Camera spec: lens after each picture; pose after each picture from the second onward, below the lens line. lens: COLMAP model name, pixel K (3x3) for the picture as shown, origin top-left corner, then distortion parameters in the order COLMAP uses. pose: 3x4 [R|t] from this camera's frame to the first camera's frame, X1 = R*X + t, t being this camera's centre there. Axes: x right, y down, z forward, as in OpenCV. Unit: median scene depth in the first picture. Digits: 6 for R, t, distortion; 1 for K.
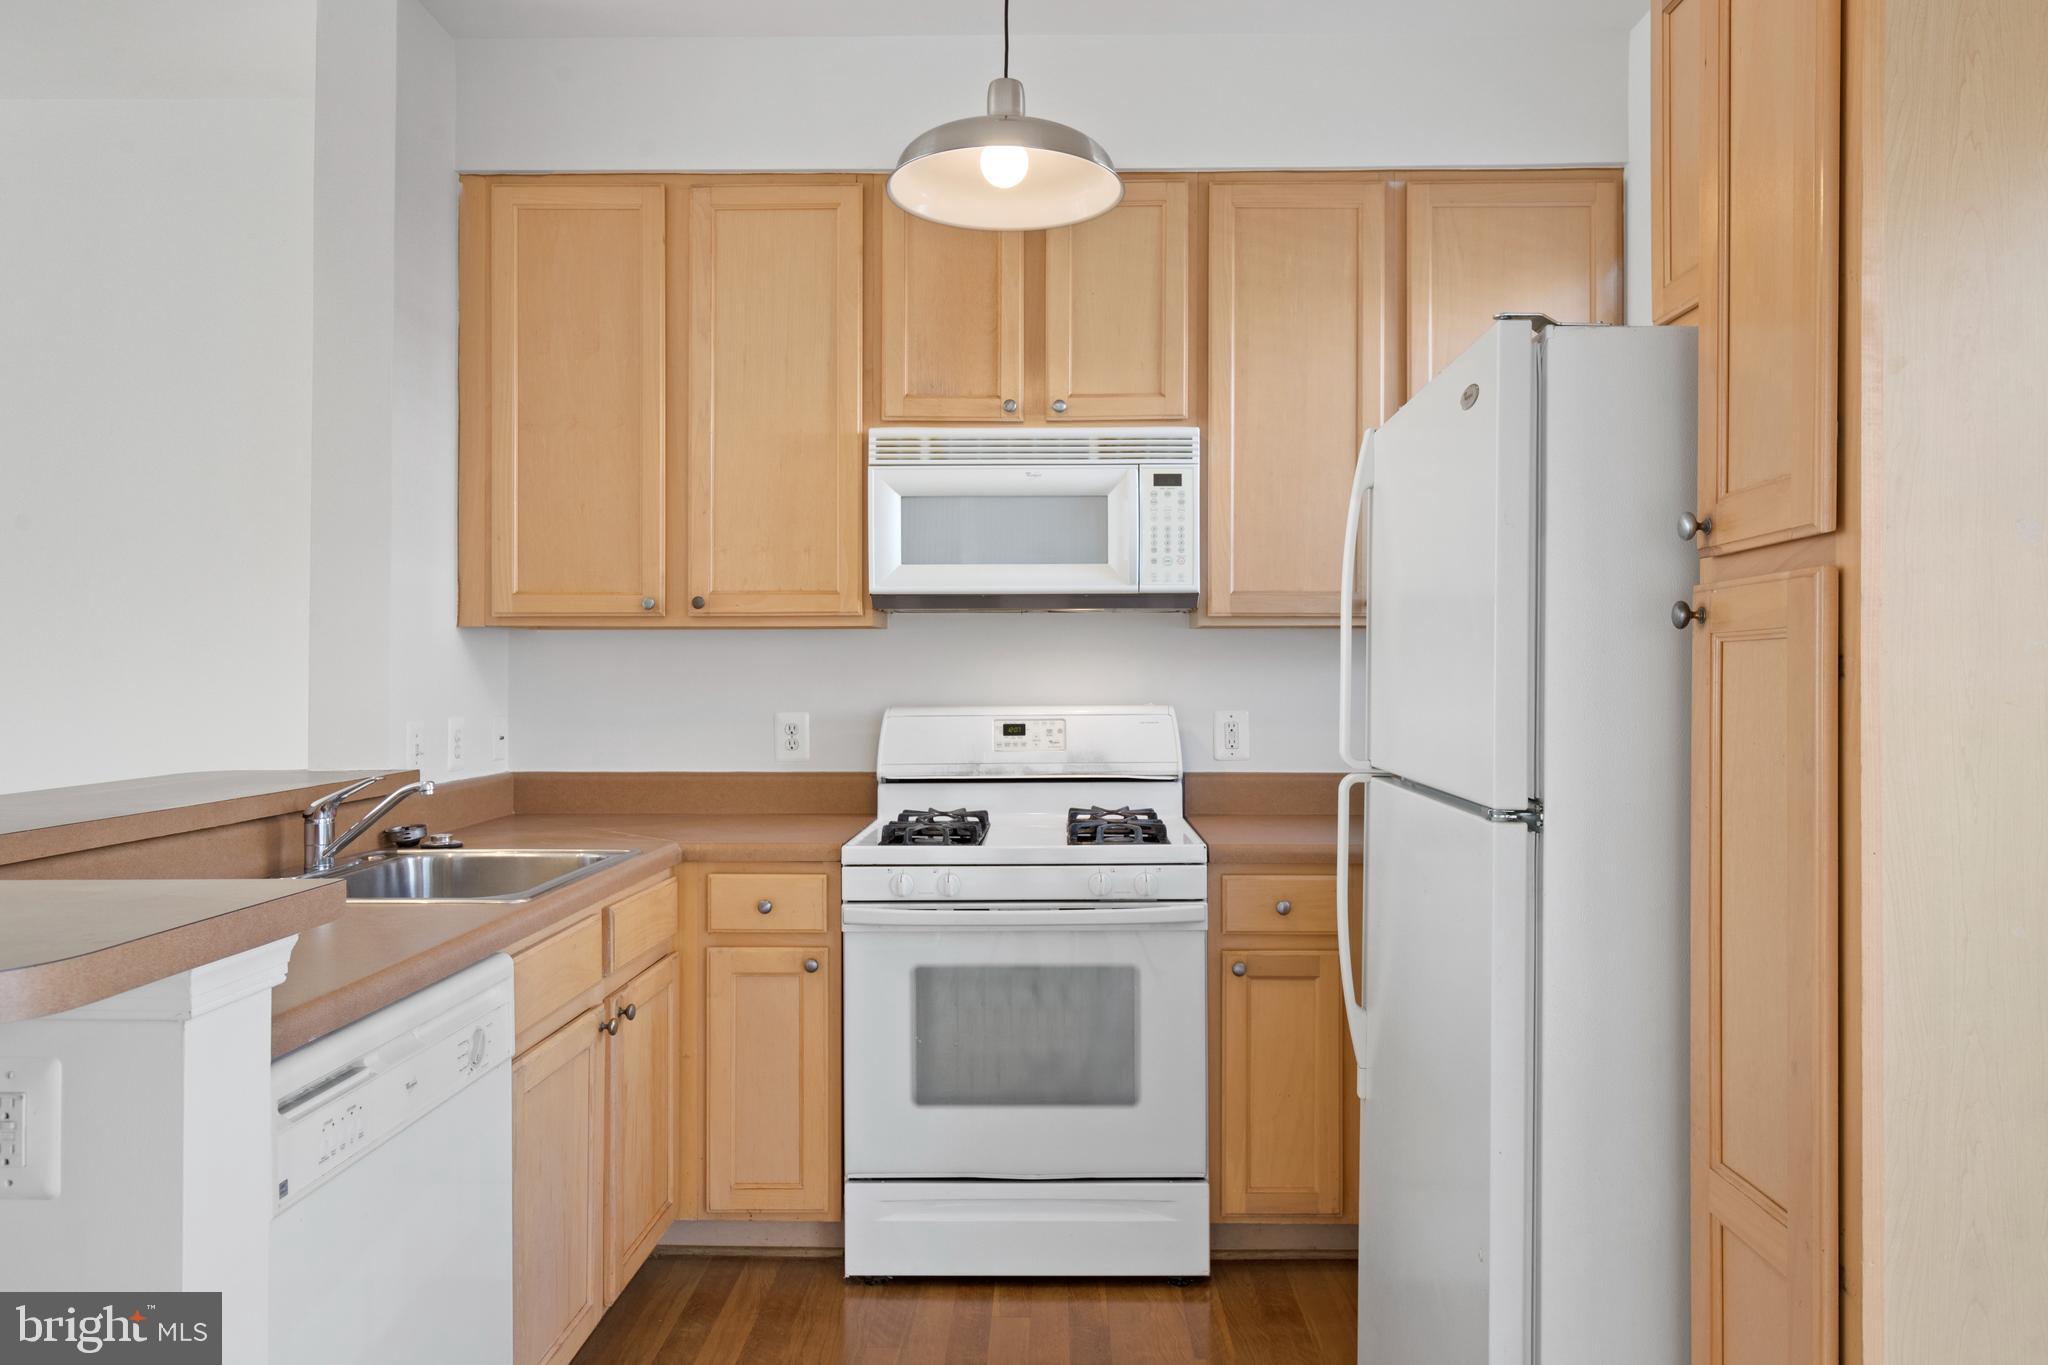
lens RADIAL K [[1371.0, 0, 1055.1], [0, 1371.0, 666.1], [0, 0, 1]] dist [0.001780, -0.001802]
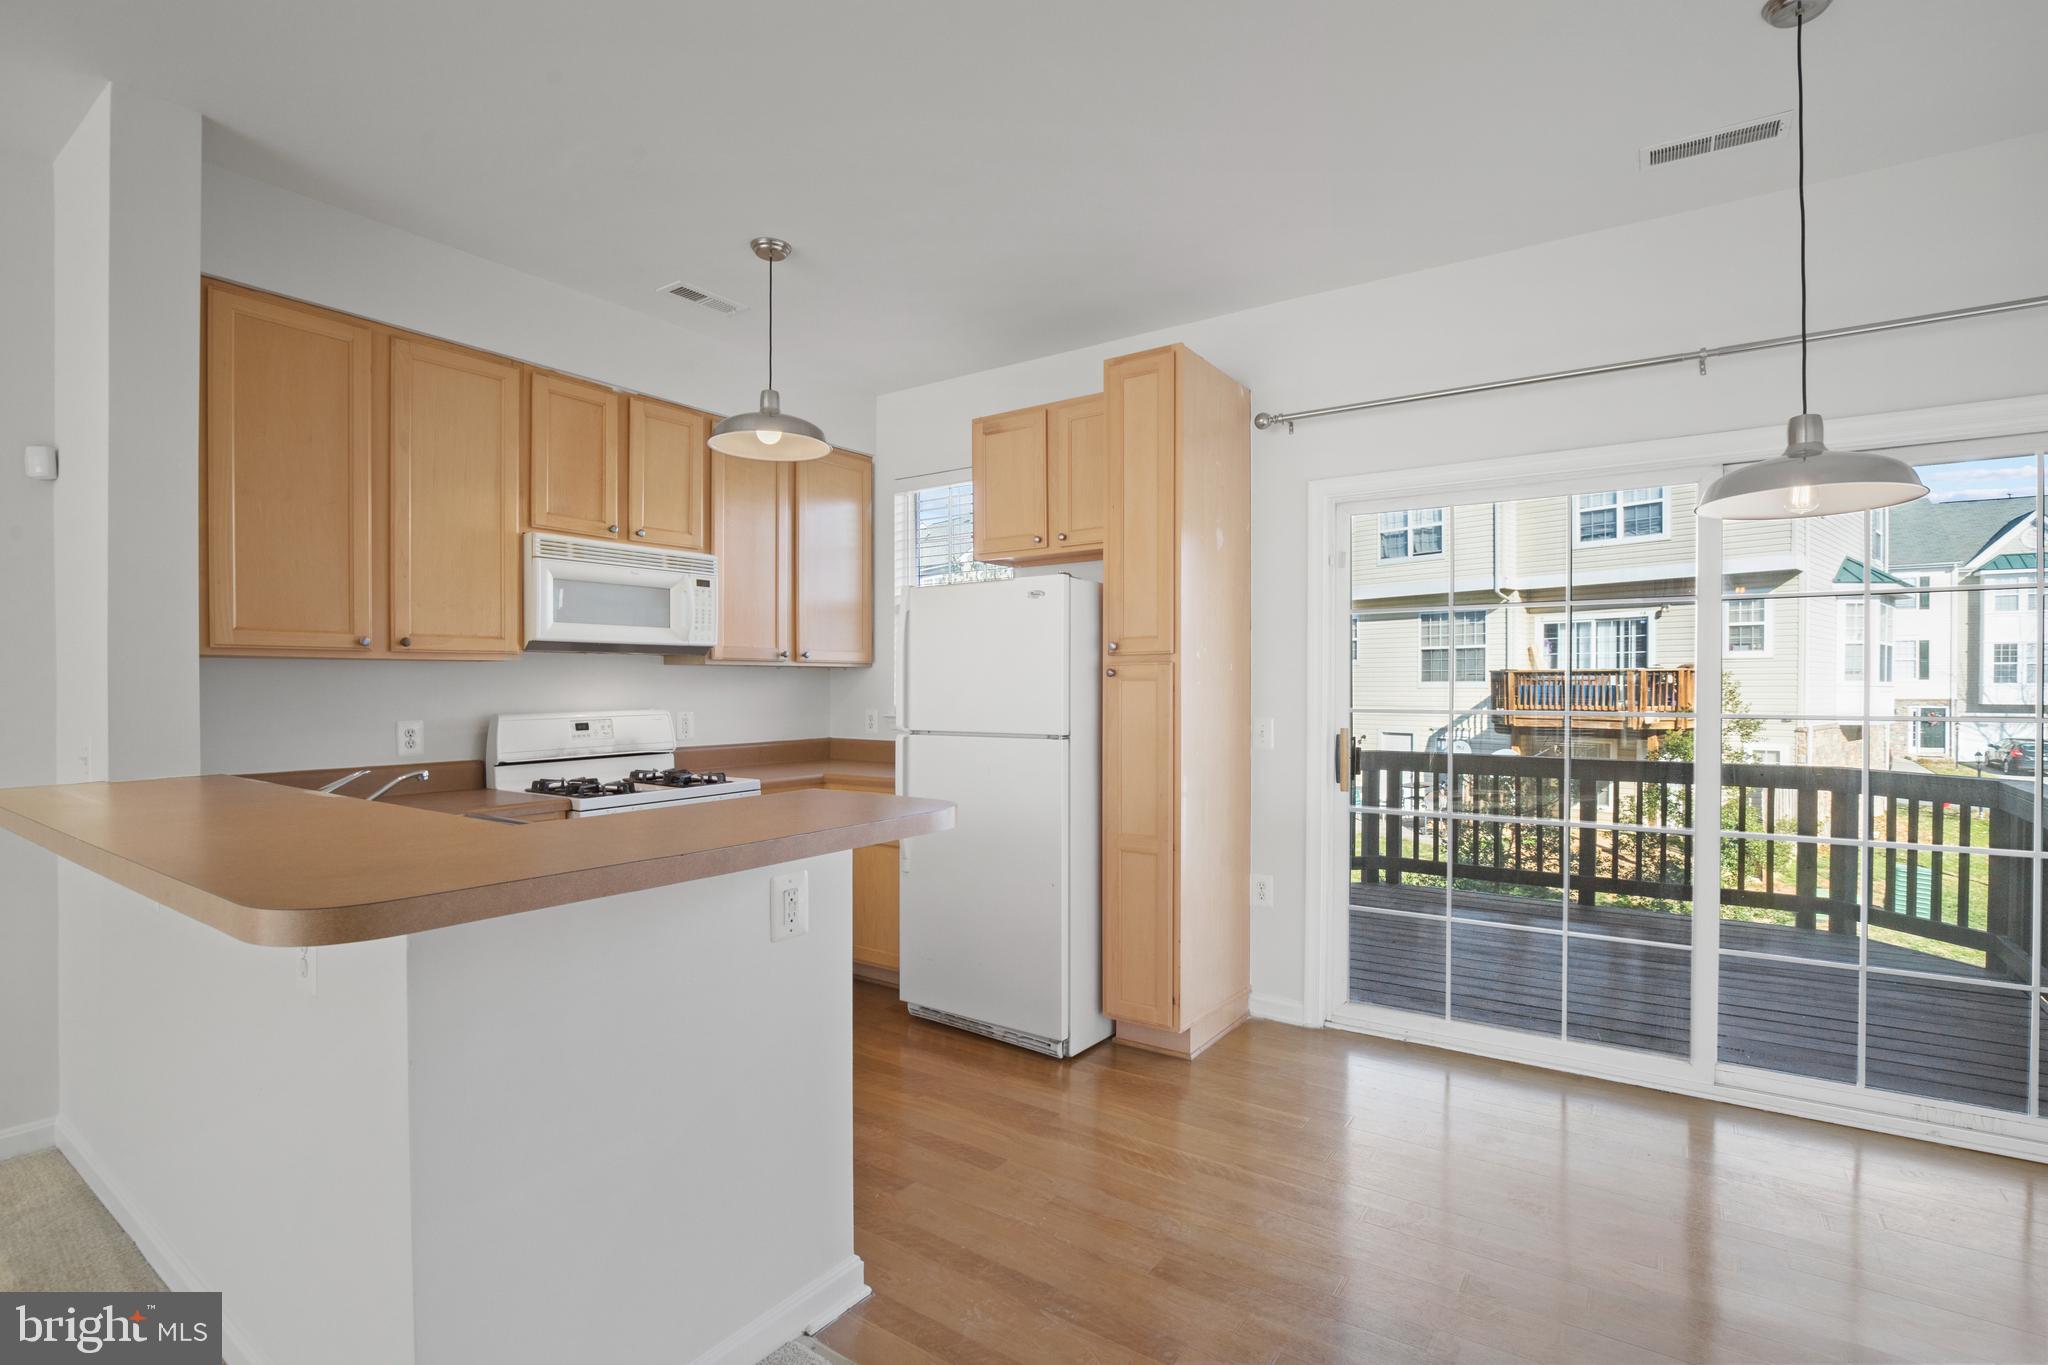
lens RADIAL K [[938.9, 0, 1043.1], [0, 938.9, 701.2], [0, 0, 1]] dist [-0.028348, 0.001066]
pose [[0.554456, -0.014803, 0.832082, -0.717272], [-0.000907, 0.999830, 0.018391, -0.004163], [-0.832213, -0.010952, 0.554348, -0.055961]]
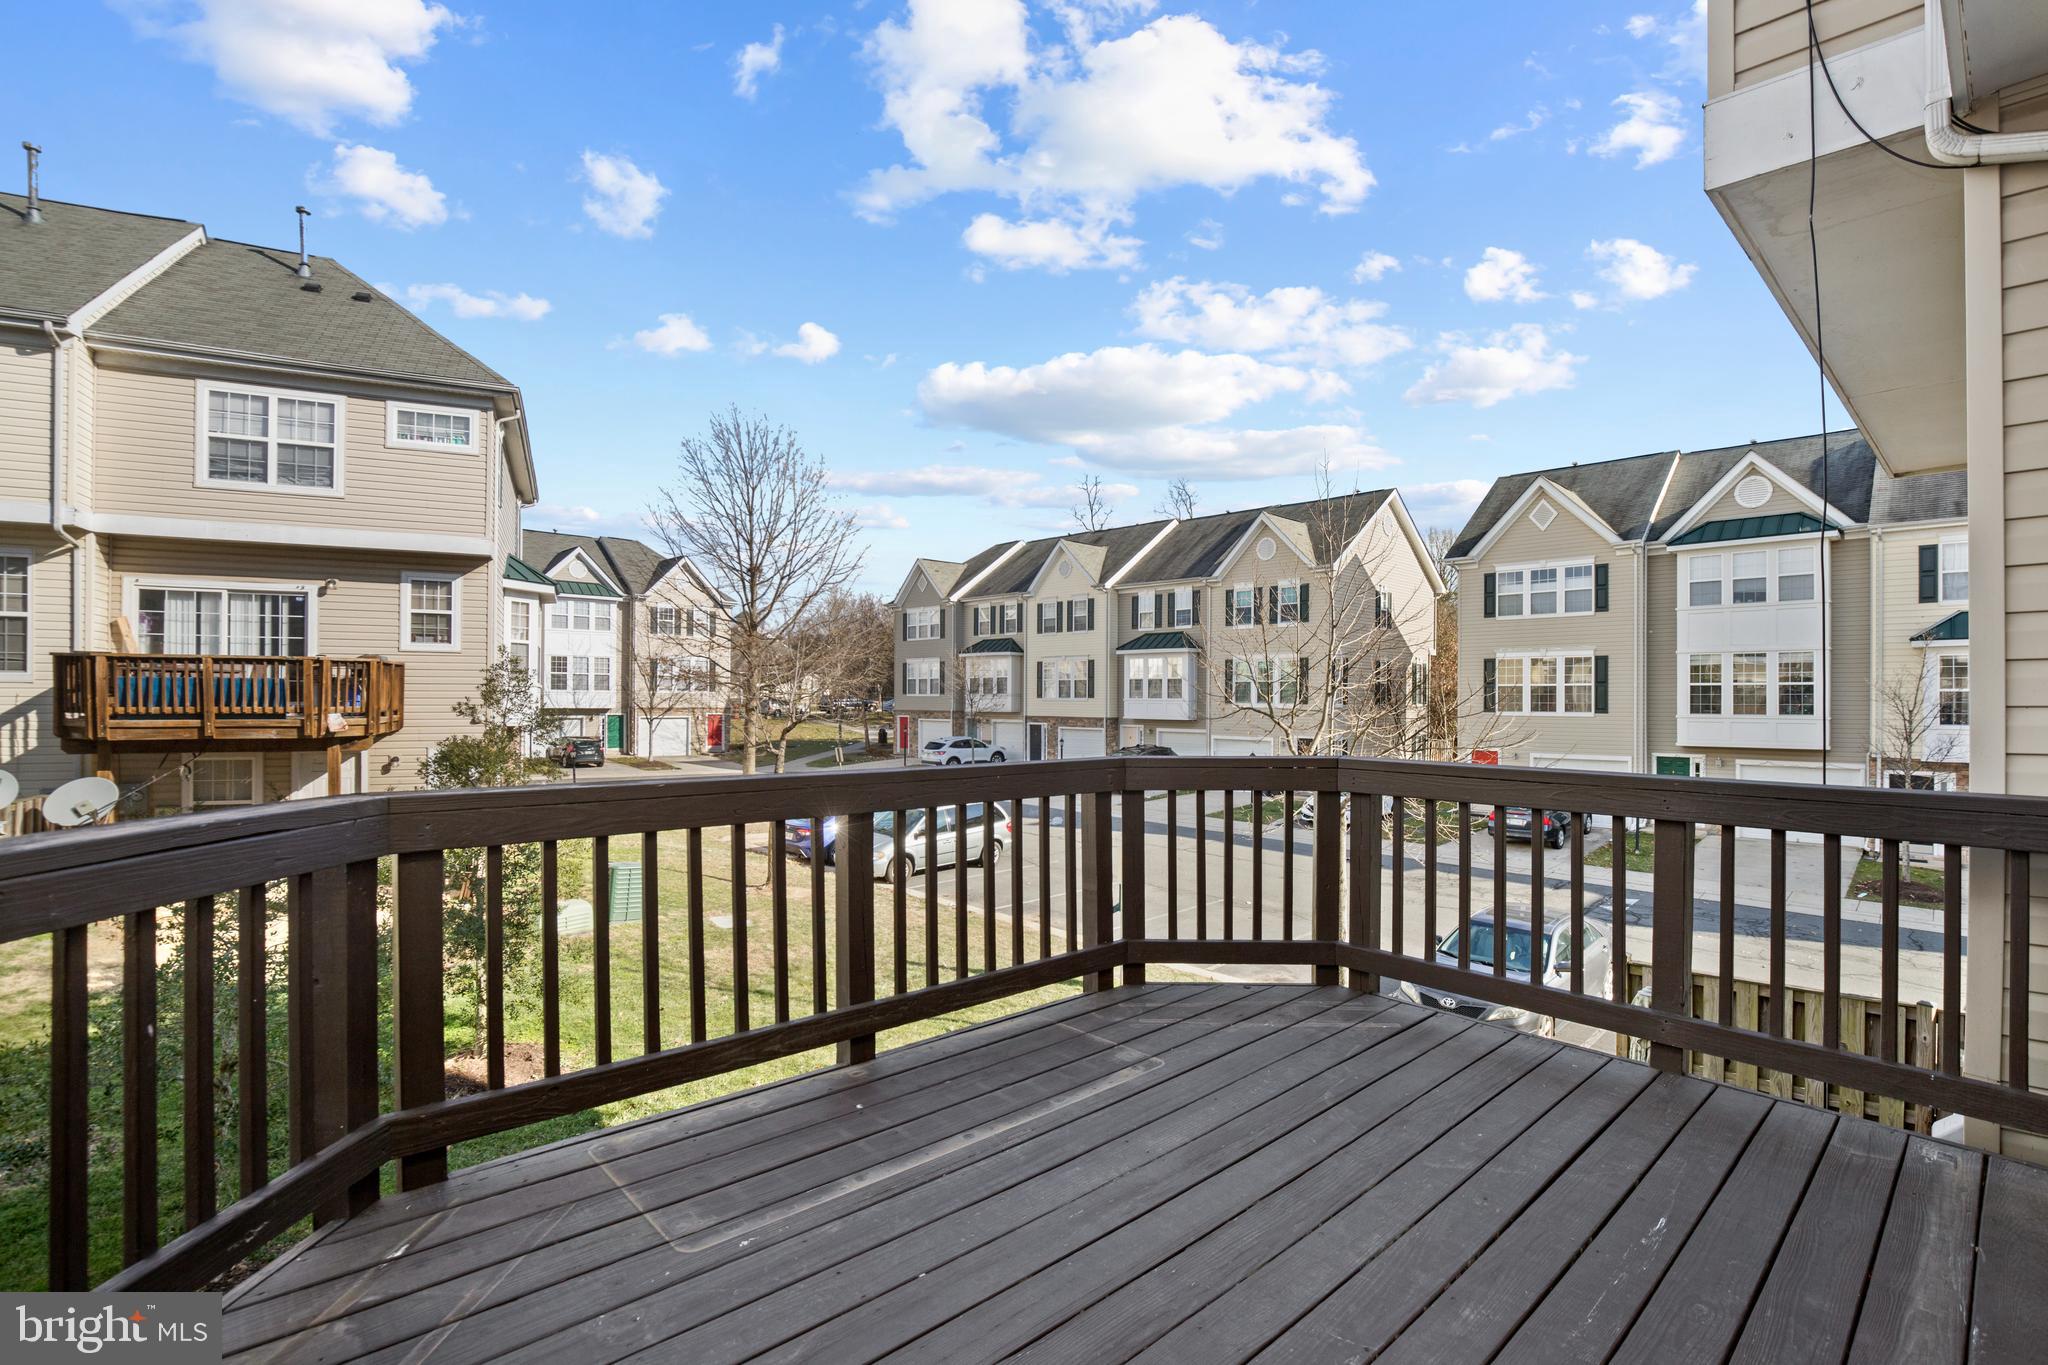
lens RADIAL K [[938.9, 0, 1043.1], [0, 938.9, 701.2], [0, 0, 1]] dist [-0.028348, 0.001066]
pose [[-0.693344, -0.006630, 0.720576, 0.658435], [-0.010507, 0.999944, -0.000910, 0.071422], [-0.720530, -0.008202, -0.693375, 0.612122]]
